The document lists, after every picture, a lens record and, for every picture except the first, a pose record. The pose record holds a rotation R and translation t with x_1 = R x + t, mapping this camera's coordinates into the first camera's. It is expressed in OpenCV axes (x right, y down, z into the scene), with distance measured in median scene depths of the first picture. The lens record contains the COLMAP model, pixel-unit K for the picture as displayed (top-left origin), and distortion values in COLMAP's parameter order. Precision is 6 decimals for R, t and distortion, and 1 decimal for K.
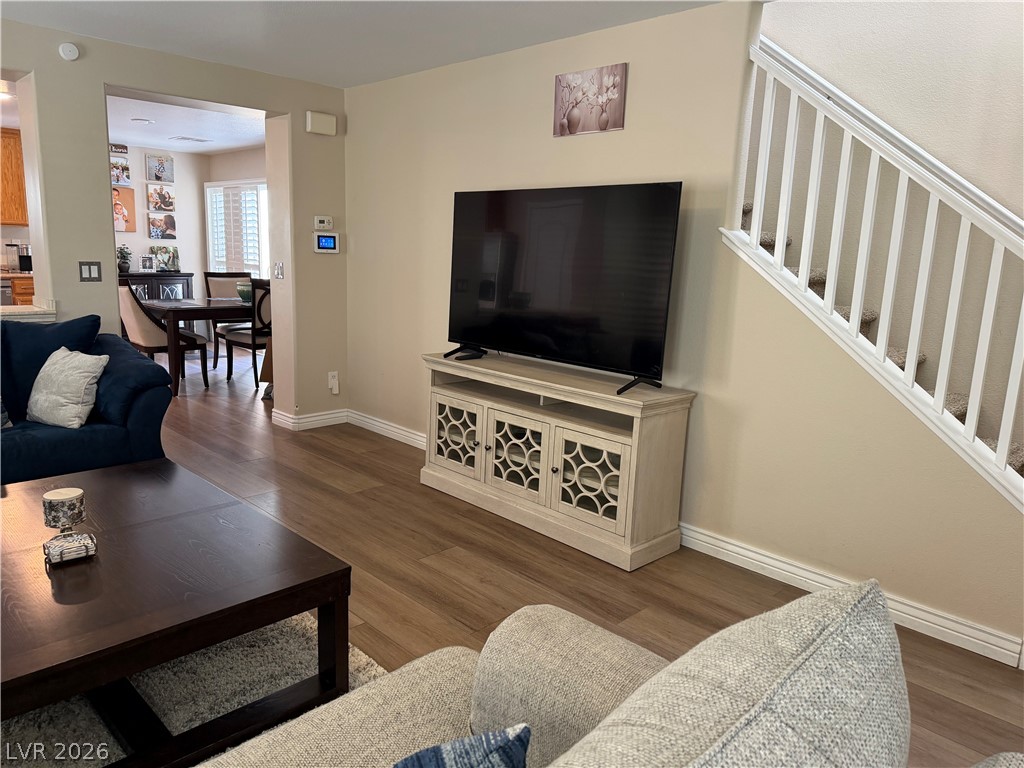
lens RADIAL K [[700.5, 0, 512.0], [0, 700.5, 384.0], [0, 0, 1]] dist [0.103465, -0.148855]
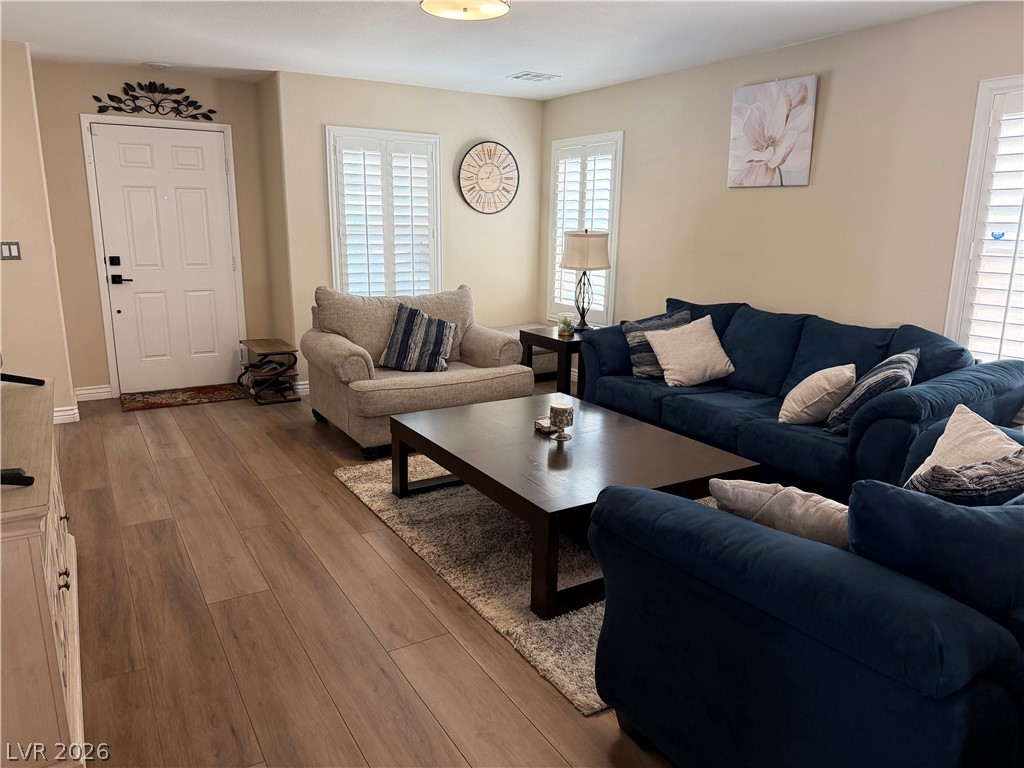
lens RADIAL K [[719.4, 0, 513.1], [0, 719.4, 369.3], [0, 0, 1]] dist [0.120909, -0.179735]
pose [[-0.970517, -0.096947, 0.220676, -0.506348], [-0.003349, 0.920880, 0.389831, -0.298900], [-0.241009, 0.377598, -0.894055, 1.385308]]
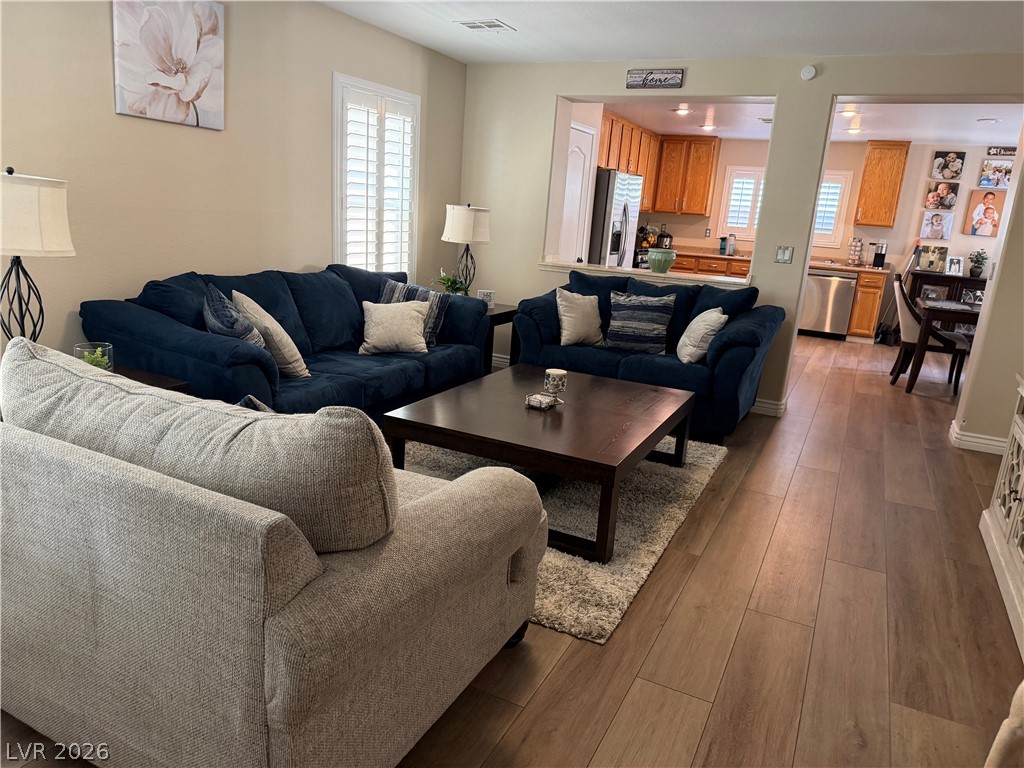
lens RADIAL K [[719.7, 0, 515.4], [0, 719.7, 388.0], [0, 0, 1]] dist [0.113453, -0.168028]
pose [[0.326838, 0.213056, -0.920752, 0.493652], [-0.232995, 0.962351, 0.139976, -0.008653], [0.915910, 0.168781, 0.364174, 0.191450]]
